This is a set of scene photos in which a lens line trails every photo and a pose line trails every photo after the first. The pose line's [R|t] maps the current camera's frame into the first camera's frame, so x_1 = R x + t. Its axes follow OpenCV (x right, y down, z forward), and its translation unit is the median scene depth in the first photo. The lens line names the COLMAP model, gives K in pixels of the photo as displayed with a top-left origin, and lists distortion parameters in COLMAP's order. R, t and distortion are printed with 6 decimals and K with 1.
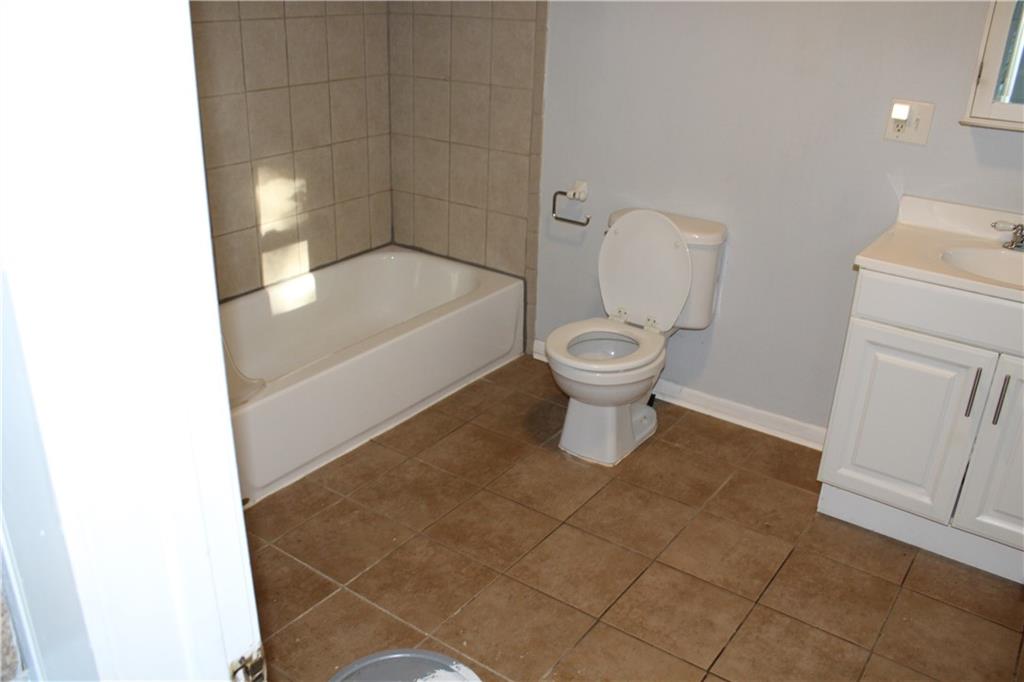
lens RADIAL K [[840.3, 0, 512.0], [0, 840.3, 341.0], [0, 0, 1]] dist [-0.179491, 0.154801]
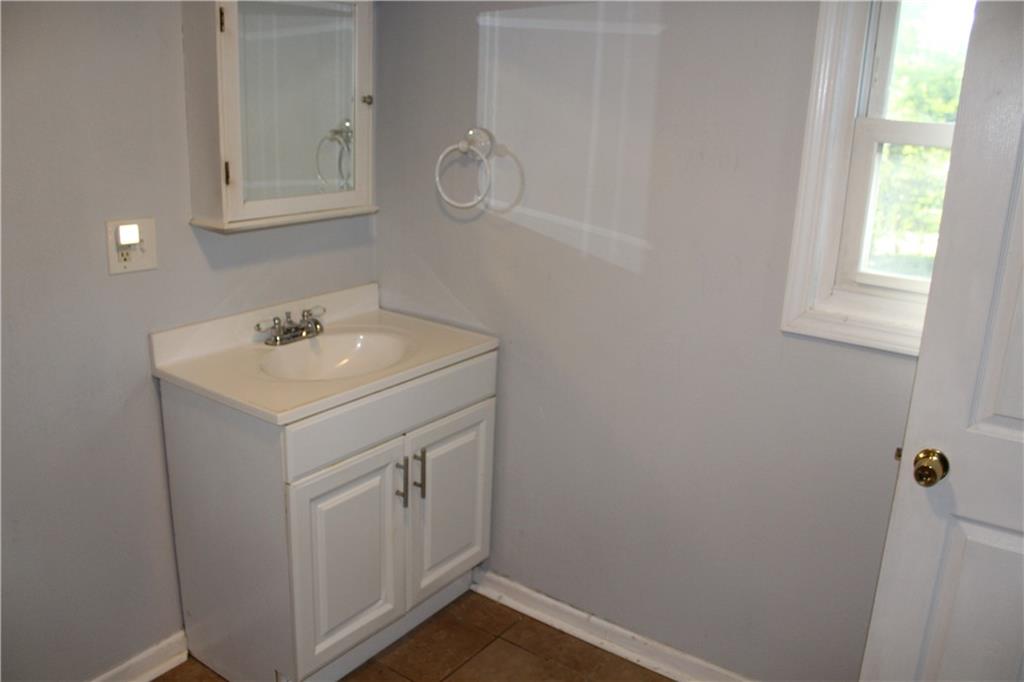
lens RADIAL K [[840.3, 0, 512.0], [0, 840.3, 341.0], [0, 0, 1]] dist [-0.179491, 0.154801]
pose [[-0.003951, -0.309673, 0.950835, -0.216435], [0.363725, 0.885269, 0.289831, -0.214510], [-0.931498, 0.346988, 0.109138, 0.453557]]
